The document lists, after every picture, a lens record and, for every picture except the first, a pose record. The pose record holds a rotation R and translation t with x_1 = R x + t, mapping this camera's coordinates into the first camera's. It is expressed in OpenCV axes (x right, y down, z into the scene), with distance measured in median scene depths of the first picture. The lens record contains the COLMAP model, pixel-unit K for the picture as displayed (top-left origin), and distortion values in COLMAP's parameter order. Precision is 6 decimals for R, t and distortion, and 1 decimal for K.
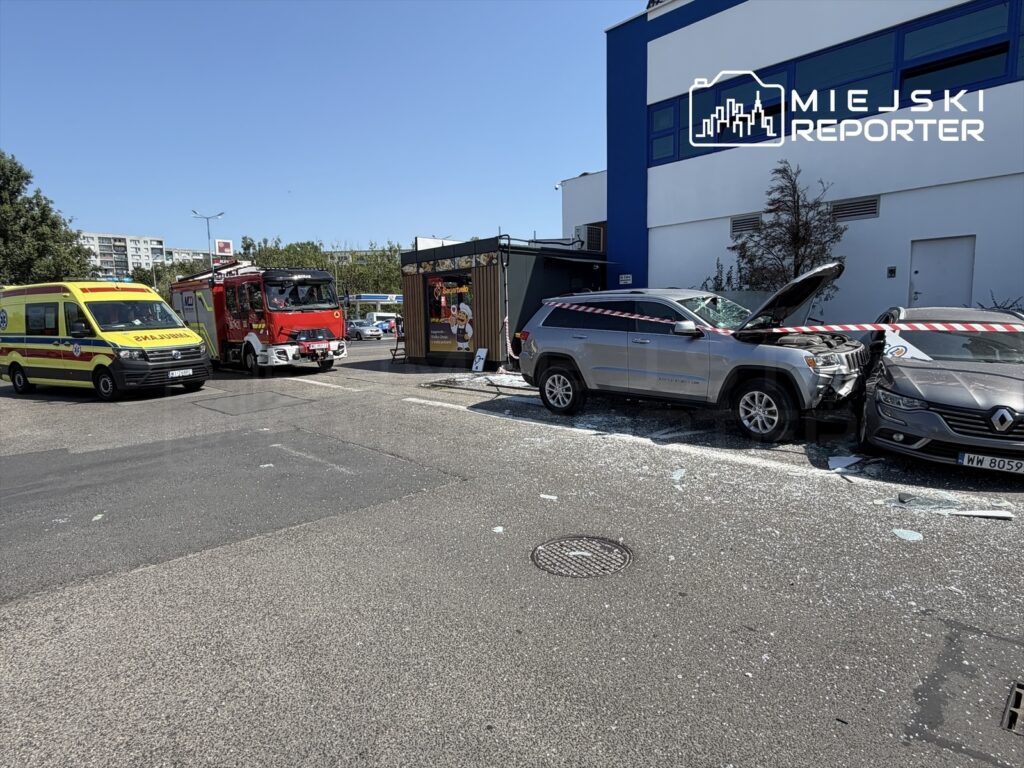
lens RADIAL K [[572.1, 0, 512.0], [0, 572.1, 384.0], [0, 0, 1]] dist [-0.000983, -0.000334]
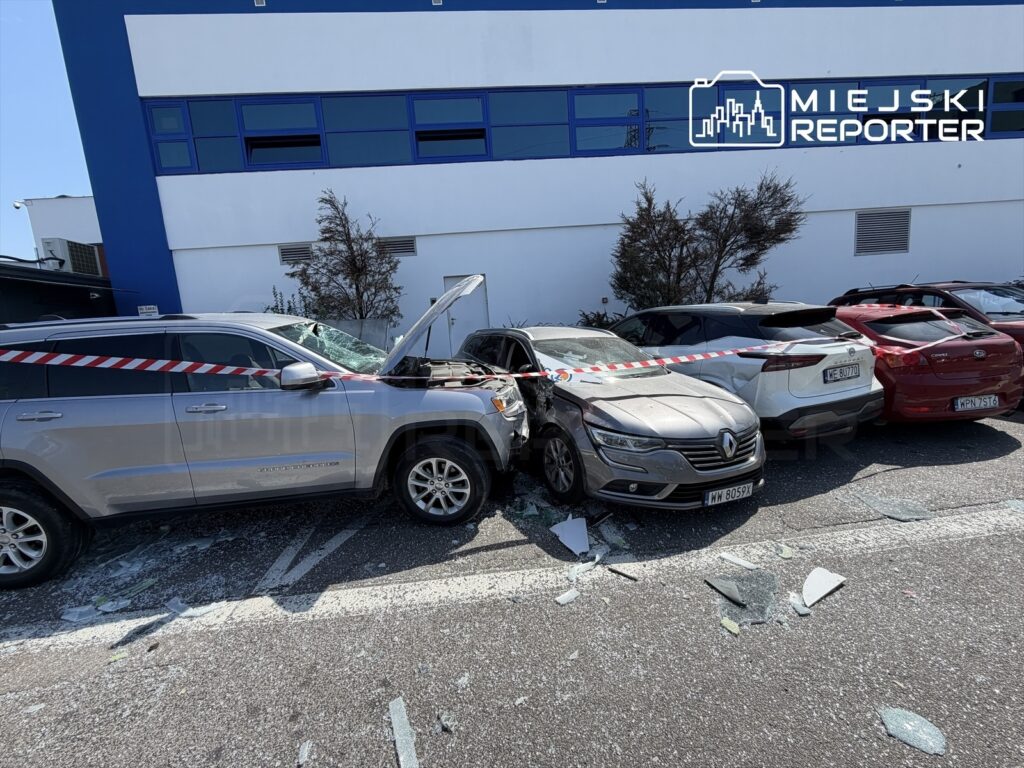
lens RADIAL K [[414.2, 0, 512.0], [0, 414.2, 384.0], [0, 0, 1]] dist [0.001304, 0.000268]
pose [[0.616541, -0.137491, 0.775225, 0.093331], [0.153498, 0.986731, 0.052925, -0.065998], [-0.772215, 0.086365, 0.629464, 0.480294]]
